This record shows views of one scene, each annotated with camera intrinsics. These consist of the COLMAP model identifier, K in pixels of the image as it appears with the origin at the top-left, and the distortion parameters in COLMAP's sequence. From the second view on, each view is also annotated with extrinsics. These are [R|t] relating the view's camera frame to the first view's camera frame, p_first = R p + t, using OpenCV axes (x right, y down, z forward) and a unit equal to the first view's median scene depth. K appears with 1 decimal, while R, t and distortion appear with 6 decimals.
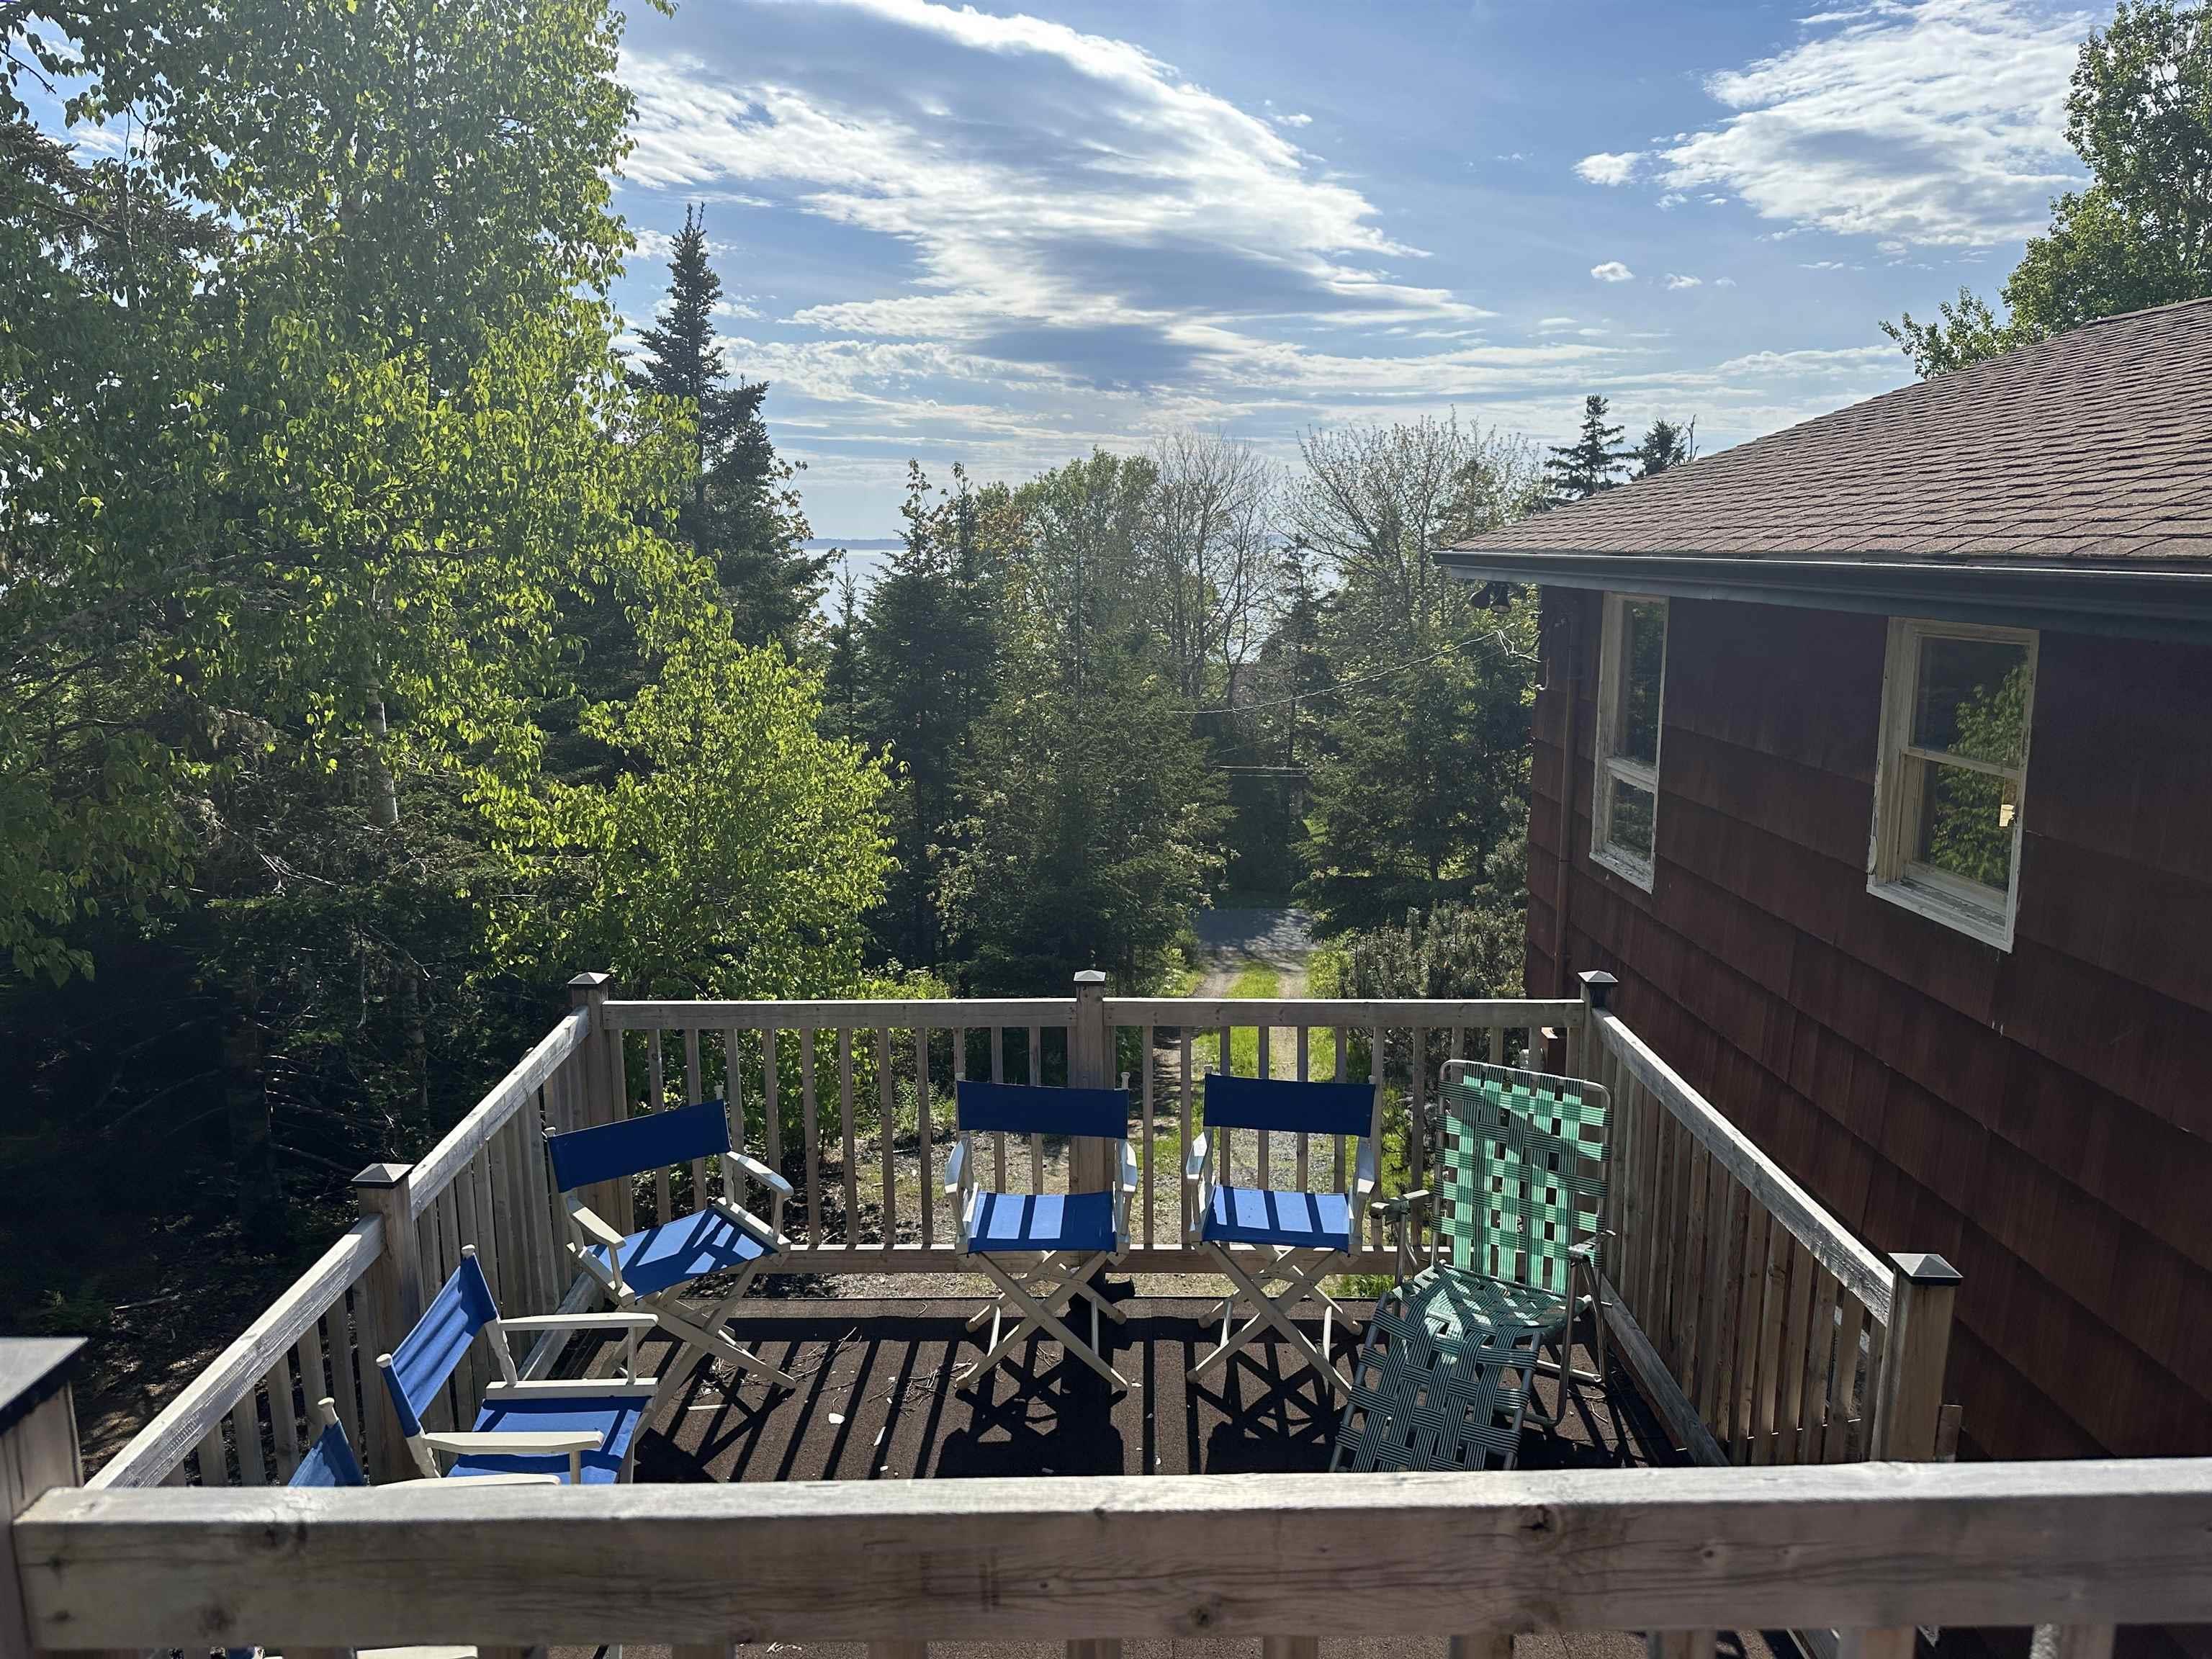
lens RADIAL K [[1510.2, 0, 1118.5], [0, 1510.2, 841.5], [0, 0, 1]] dist [0.019908, -0.035031]
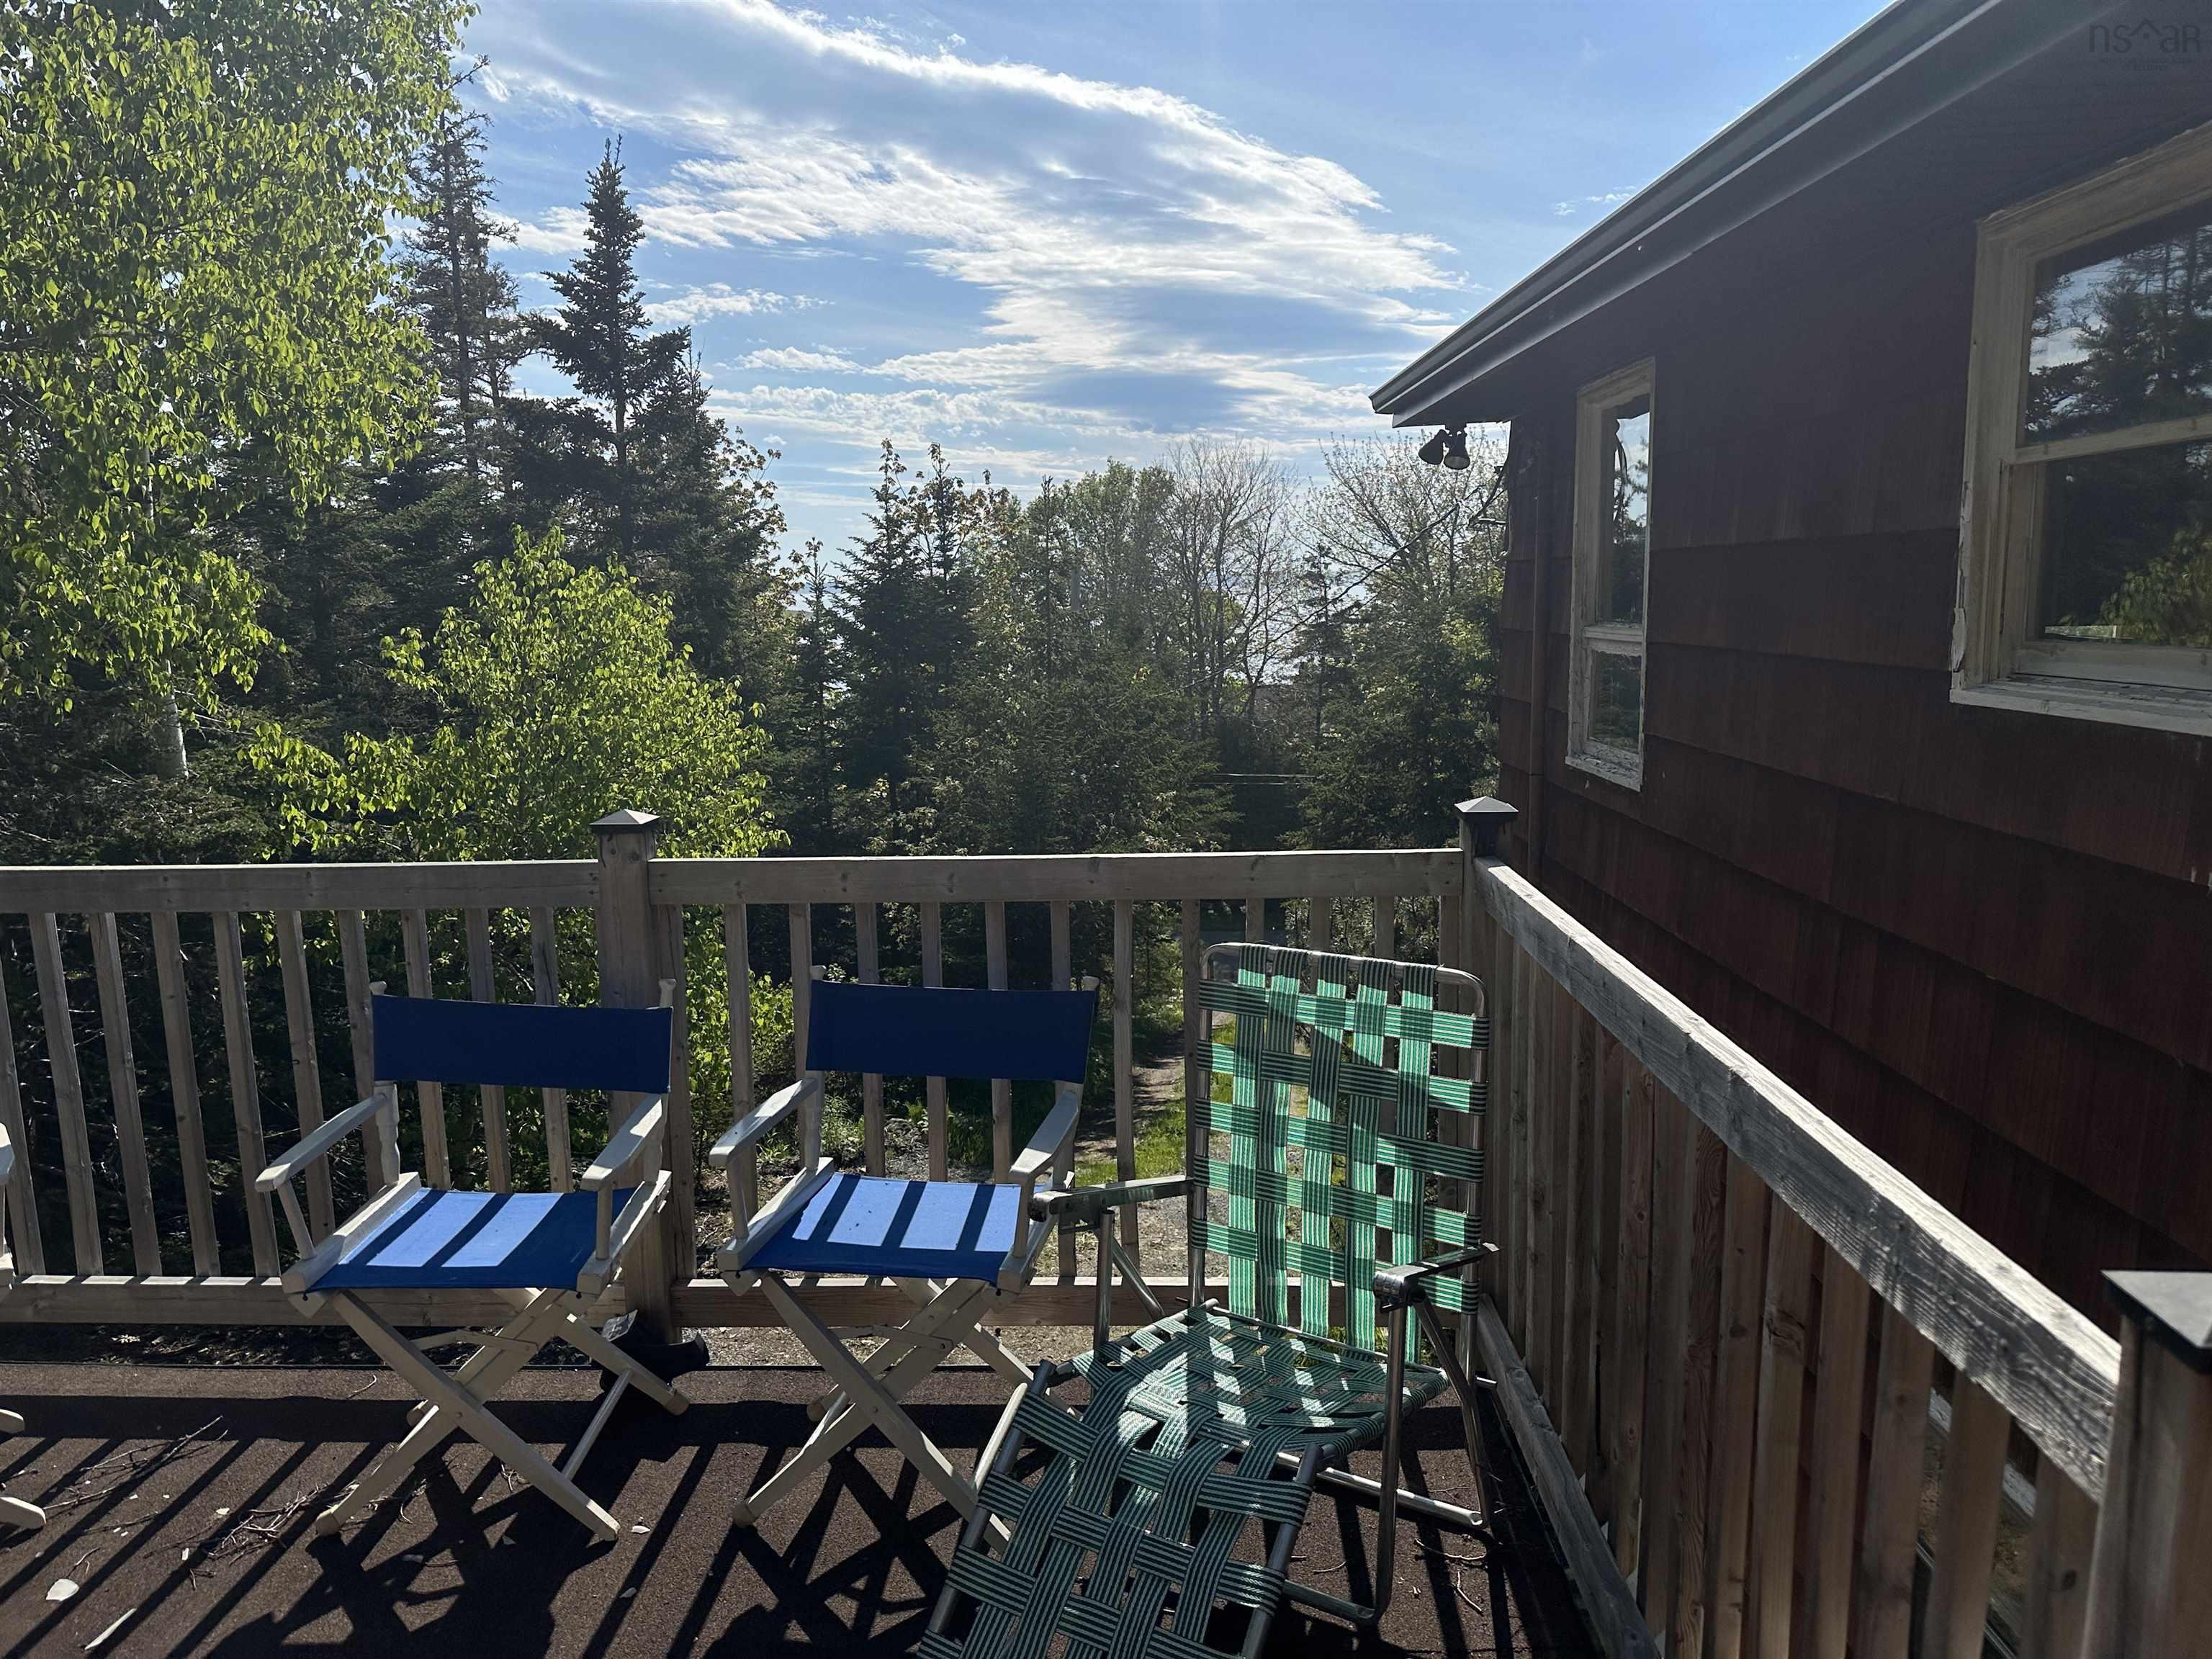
lens RADIAL K [[1510.2, 0, 1126.6], [0, 1510.2, 845.7], [0, 0, 1]] dist [0.019908, -0.035031]
pose [[0.999619, -0.009383, -0.025955, 0.074985], [0.008776, 0.999688, -0.023389, 0.045168], [0.026166, 0.023152, 0.999389, 0.162084]]
